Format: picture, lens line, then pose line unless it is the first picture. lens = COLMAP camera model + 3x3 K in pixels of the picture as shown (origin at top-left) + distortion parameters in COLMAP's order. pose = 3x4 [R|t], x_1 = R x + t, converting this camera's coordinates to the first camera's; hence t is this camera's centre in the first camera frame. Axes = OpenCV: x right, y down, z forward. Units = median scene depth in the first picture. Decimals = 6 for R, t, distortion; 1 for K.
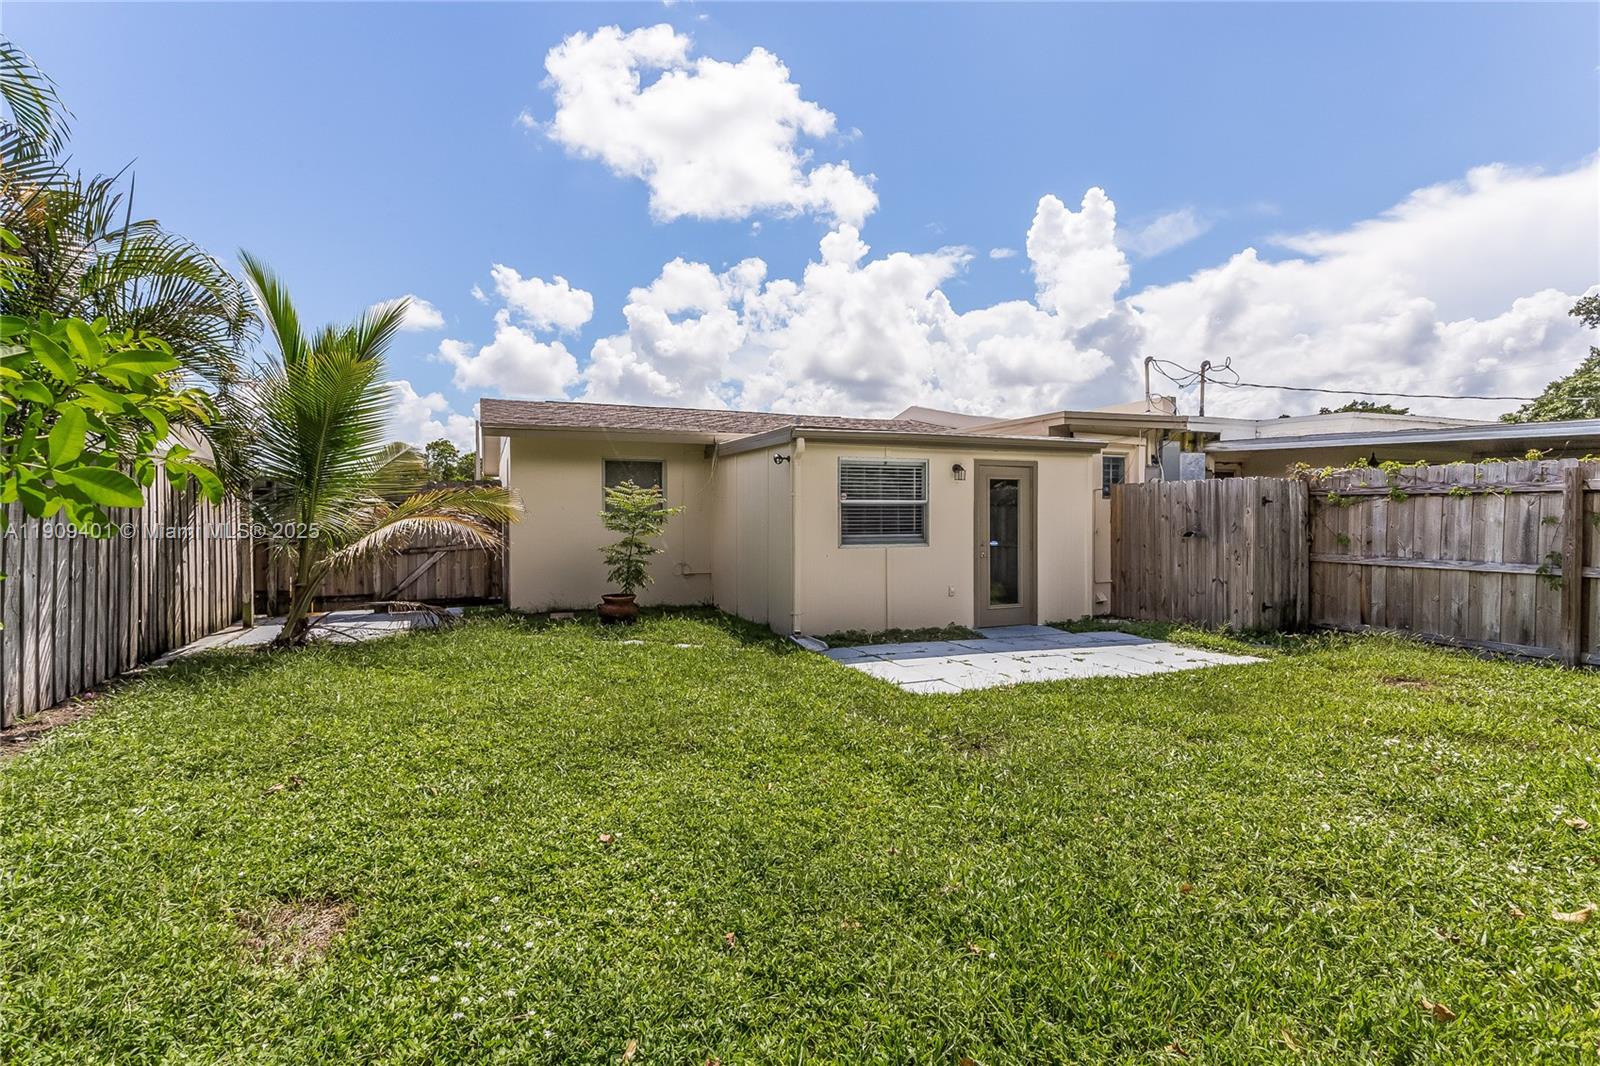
lens RADIAL K [[795.2, 0, 799.2], [0, 795.2, 509.6], [0, 0, 1]] dist [0.002837, 0.000228]
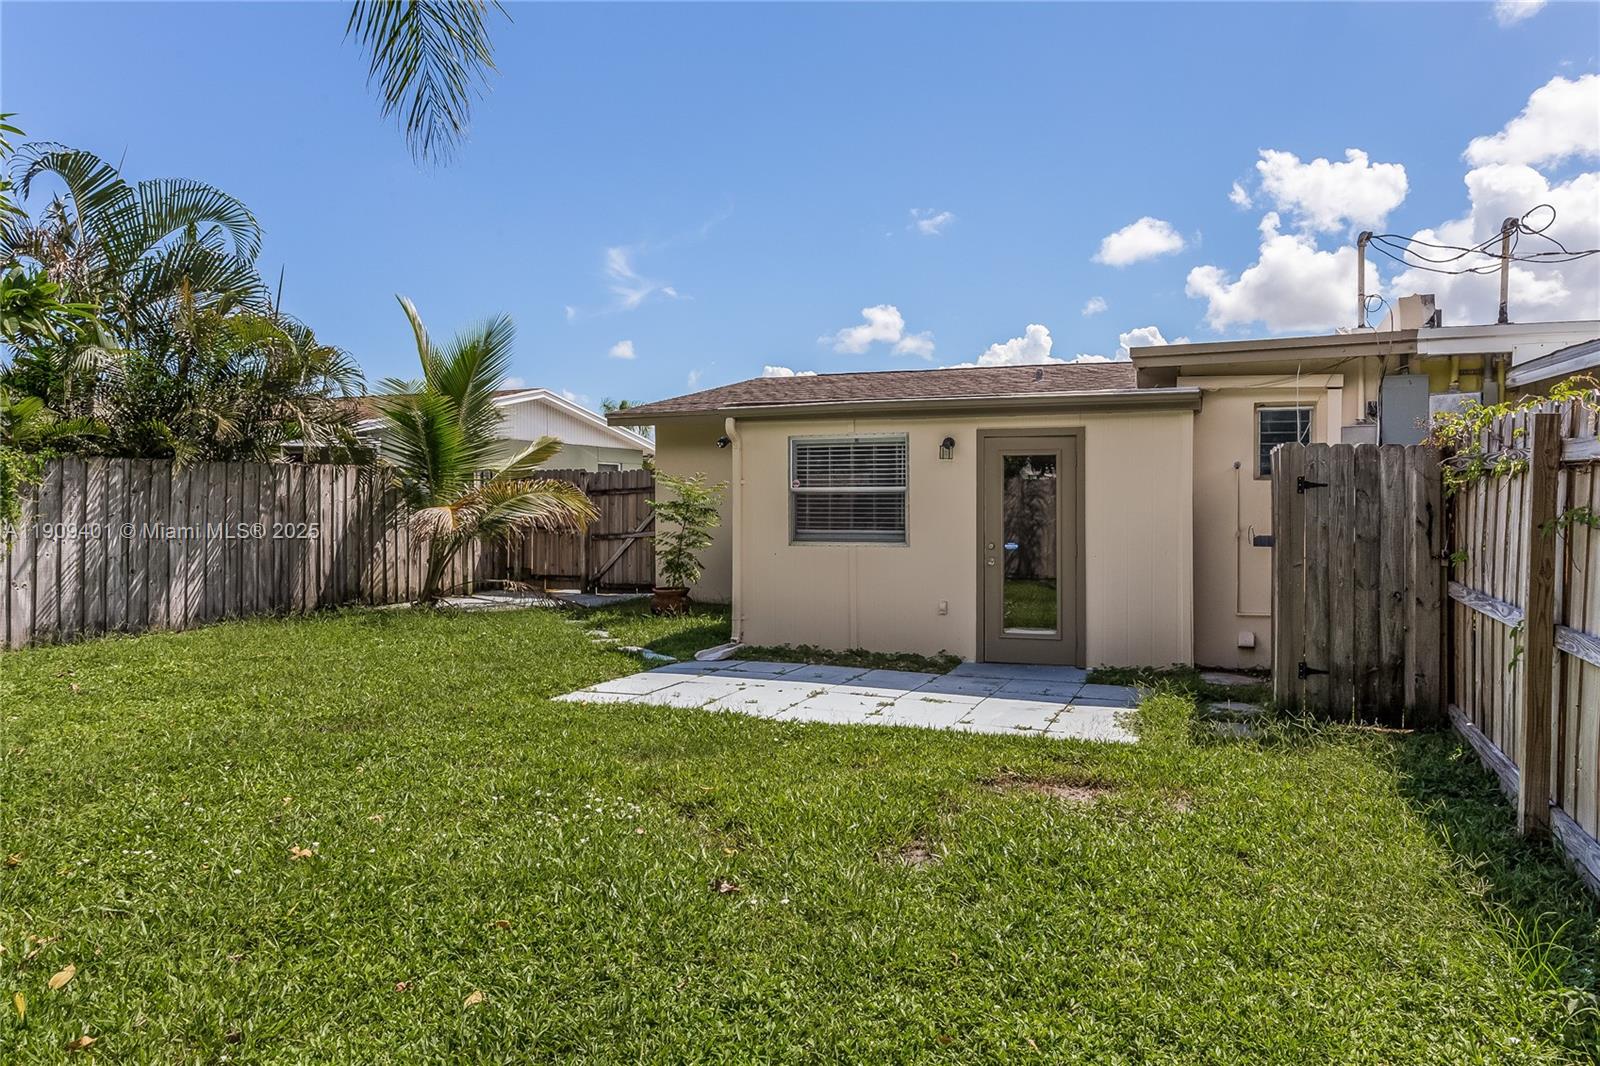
lens RADIAL K [[1063.6, 0, 830.1], [0, 1063.6, 535.8], [0, 0, 1]] dist [0.001321, 0.000893]
pose [[0.731098, 0.024697, -0.681825, 0.802981], [0.006563, 0.999044, 0.043225, -0.009347], [0.682241, -0.036076, 0.730237, 0.197682]]
